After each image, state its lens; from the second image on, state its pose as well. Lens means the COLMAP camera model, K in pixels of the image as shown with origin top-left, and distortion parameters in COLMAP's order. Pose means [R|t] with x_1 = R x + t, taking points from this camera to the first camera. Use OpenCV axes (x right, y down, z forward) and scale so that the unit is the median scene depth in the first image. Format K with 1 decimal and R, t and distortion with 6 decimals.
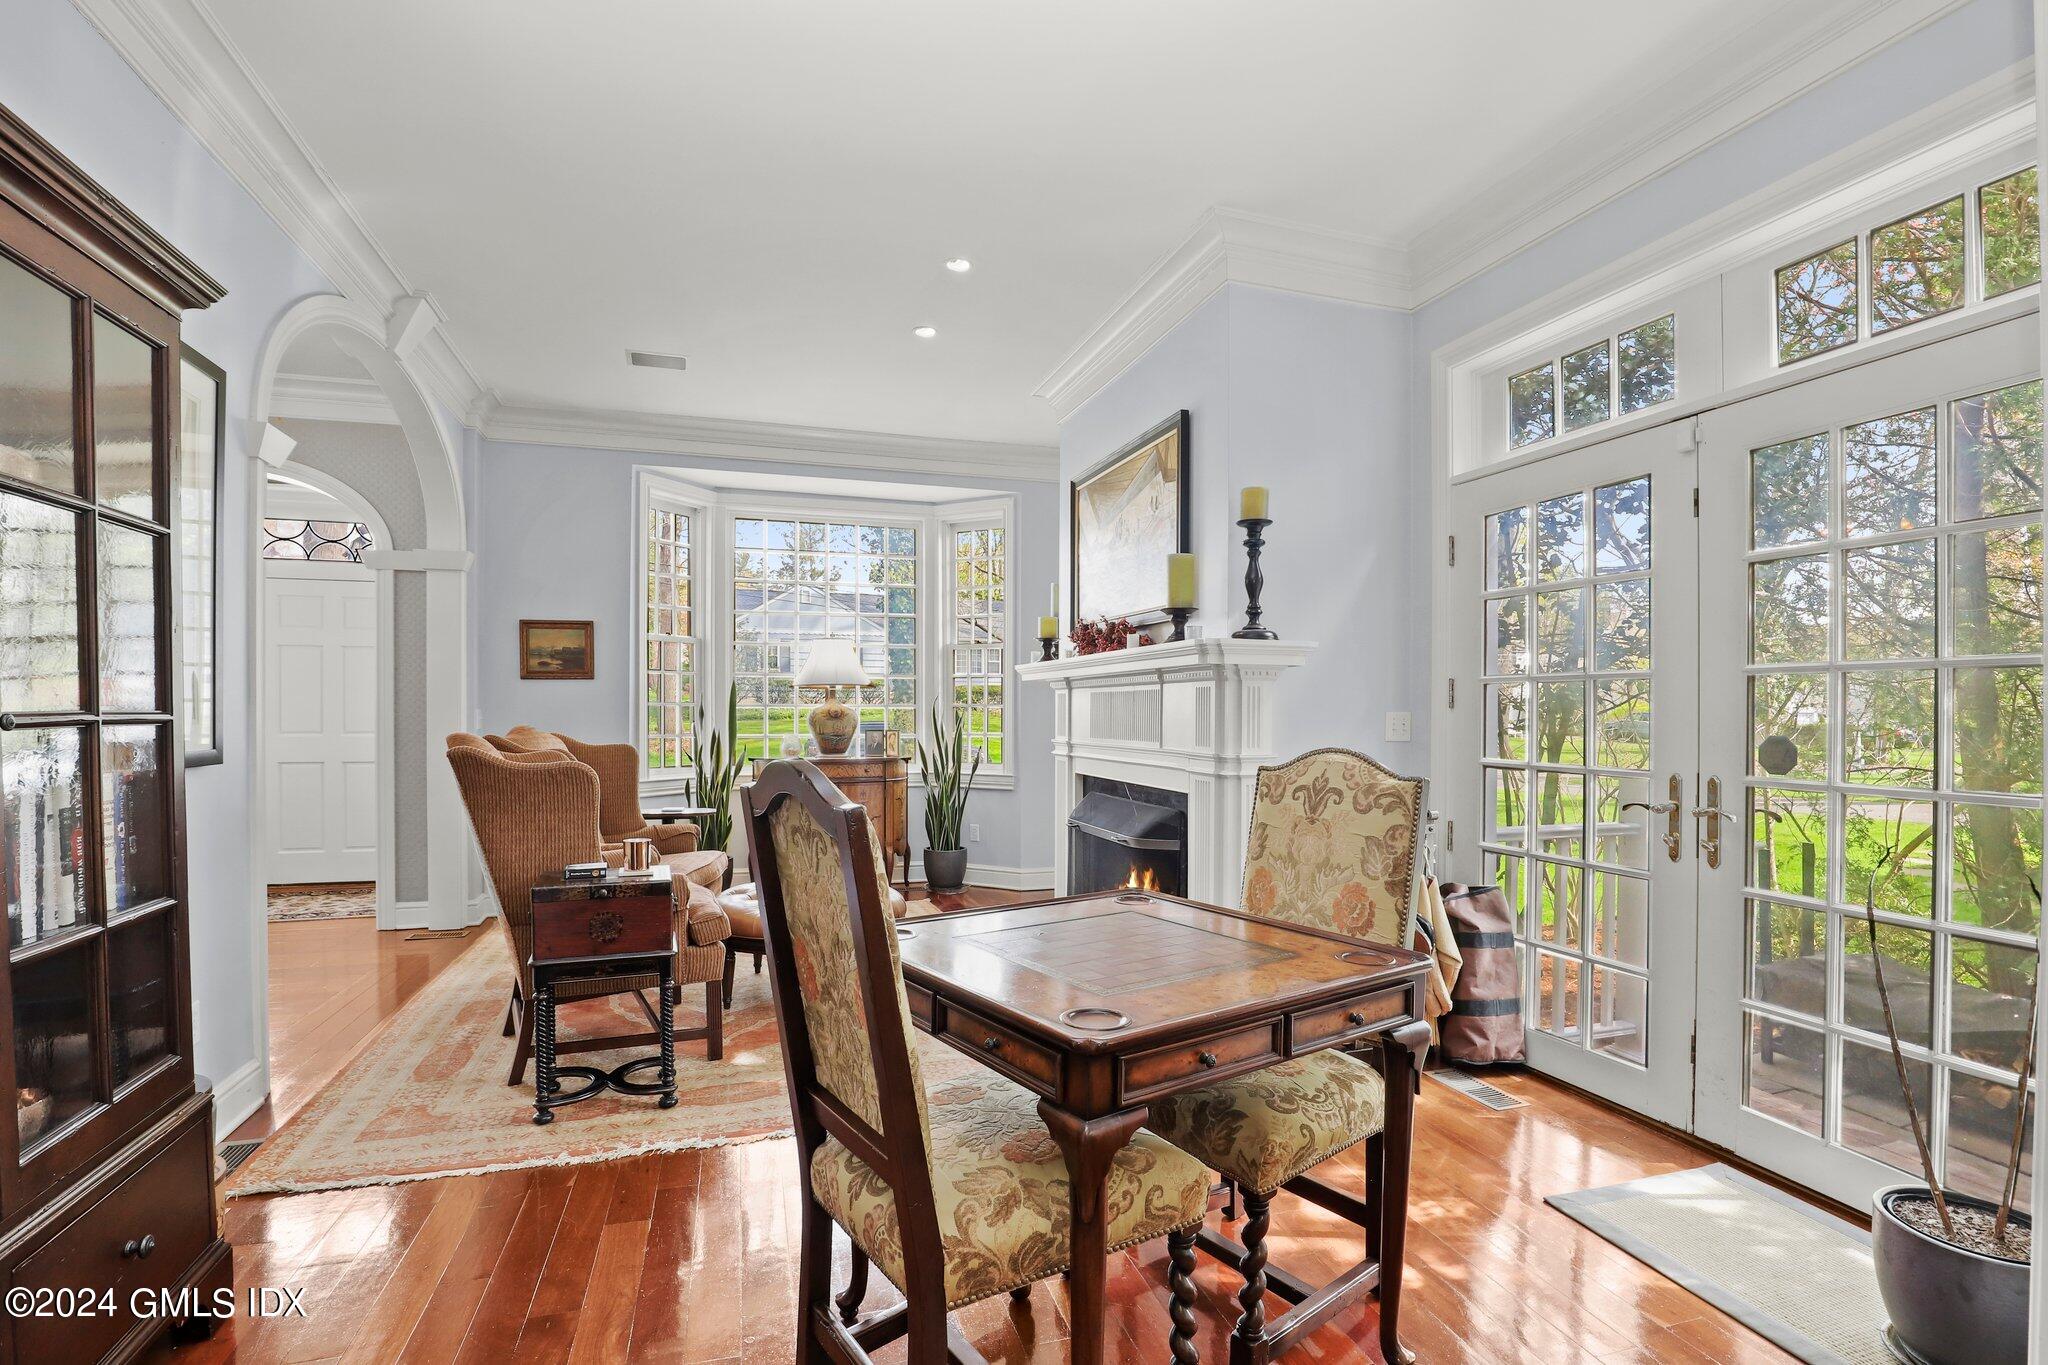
lens RADIAL K [[1021.3, 0, 1066.0], [0, 1021.3, 703.7], [0, 0, 1]] dist [-0.001318, 0.000020]
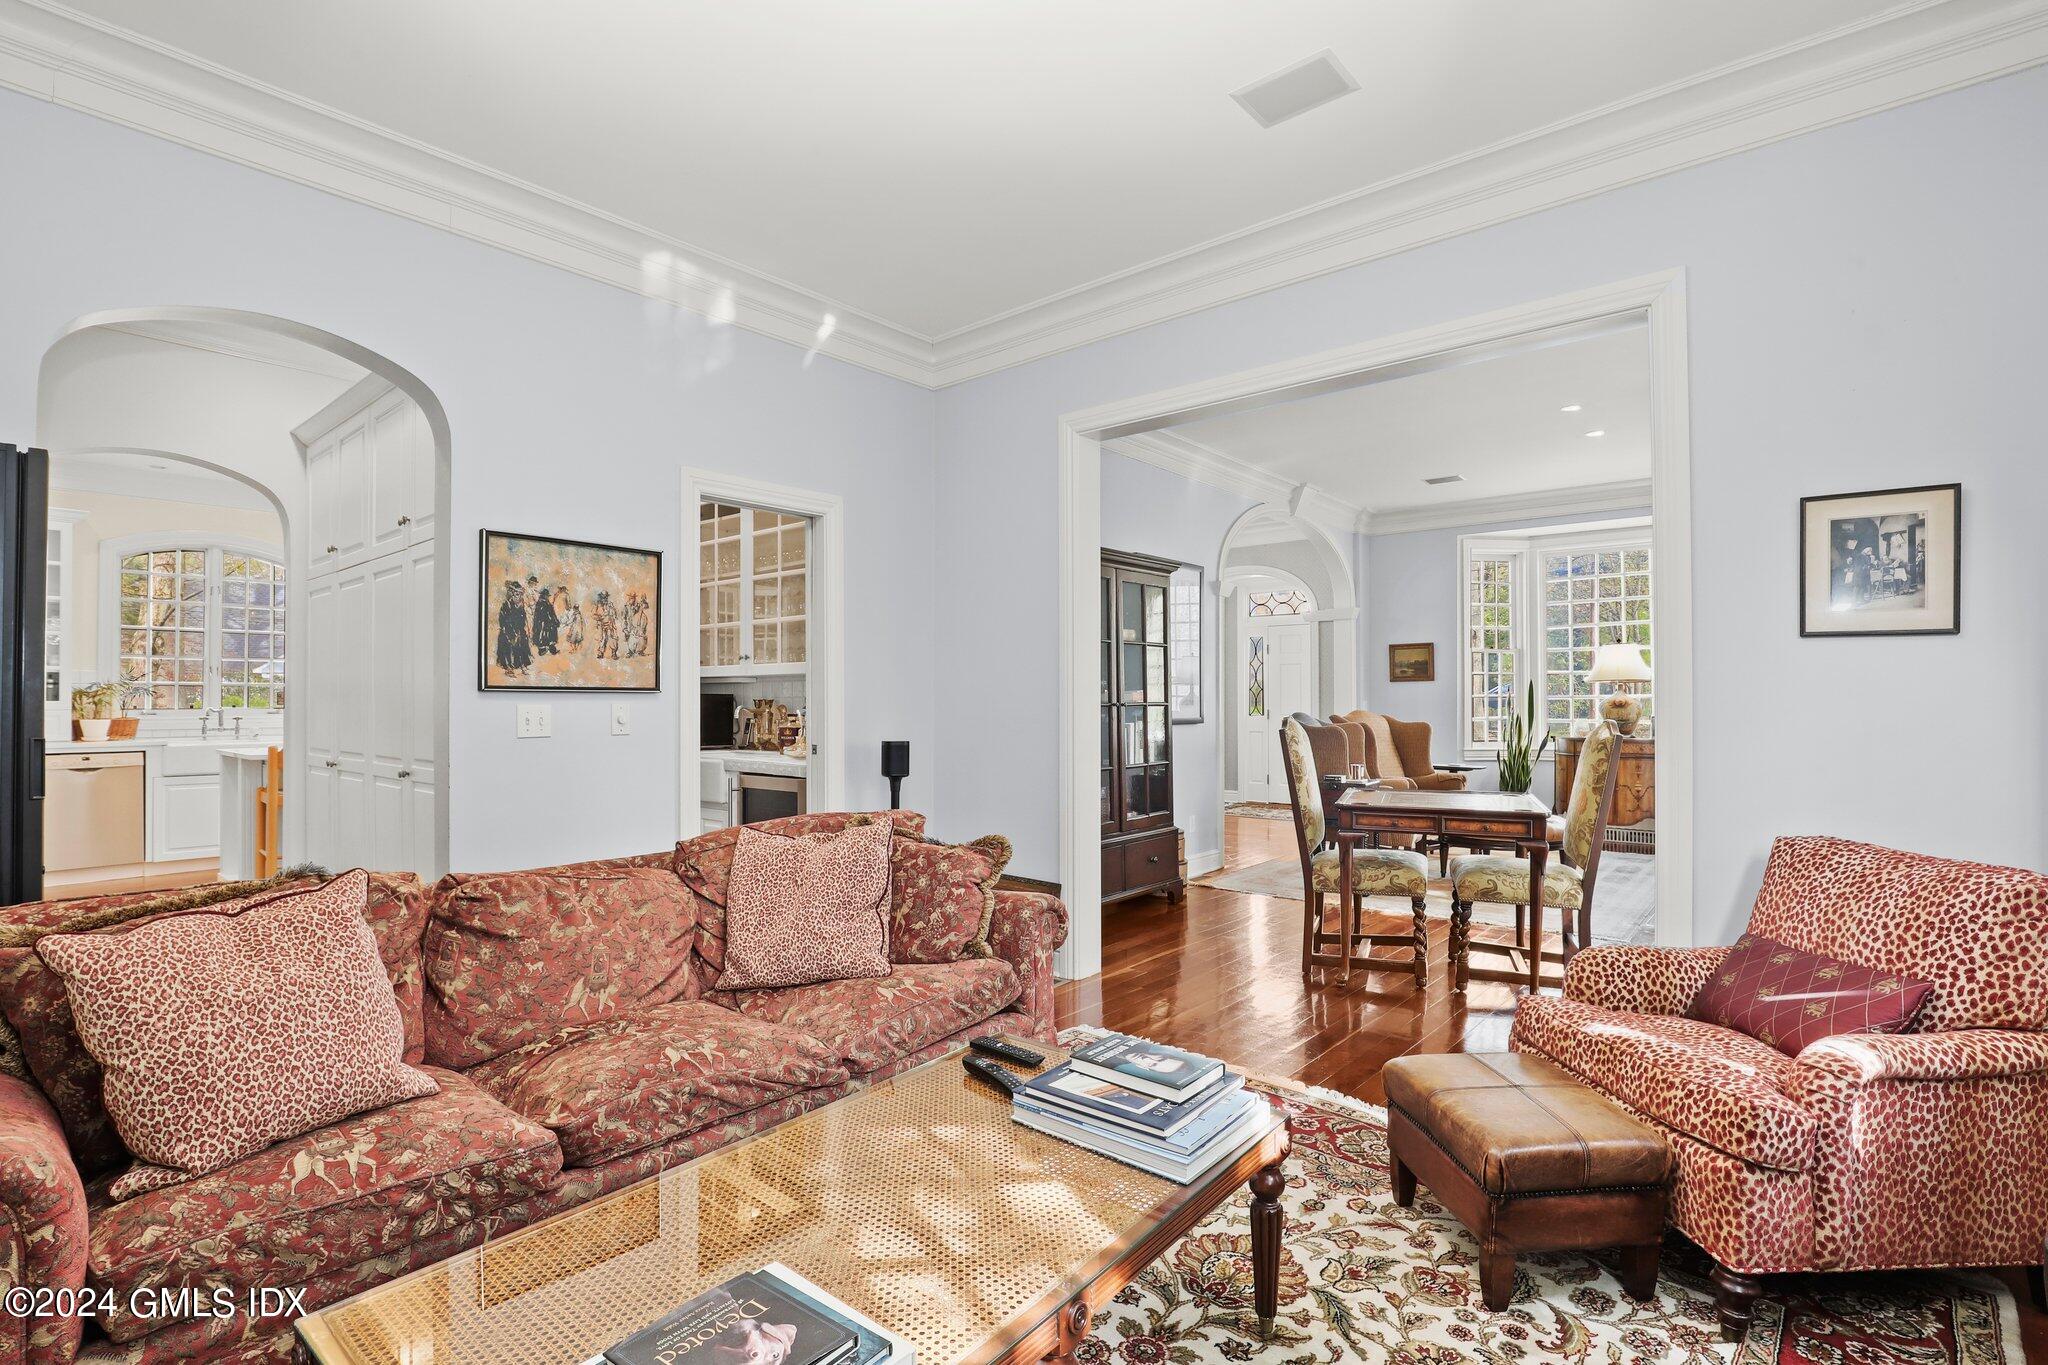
lens RADIAL K [[964.2, 0, 1029.2], [0, 964.2, 693.6], [0, 0, 1]] dist [-0.026849, 0.000140]
pose [[0.541420, -0.007863, -0.840716, 0.435955], [0.007157, 0.999963, -0.004744, -0.001935], [0.840722, -0.003448, 0.541456, -0.302424]]
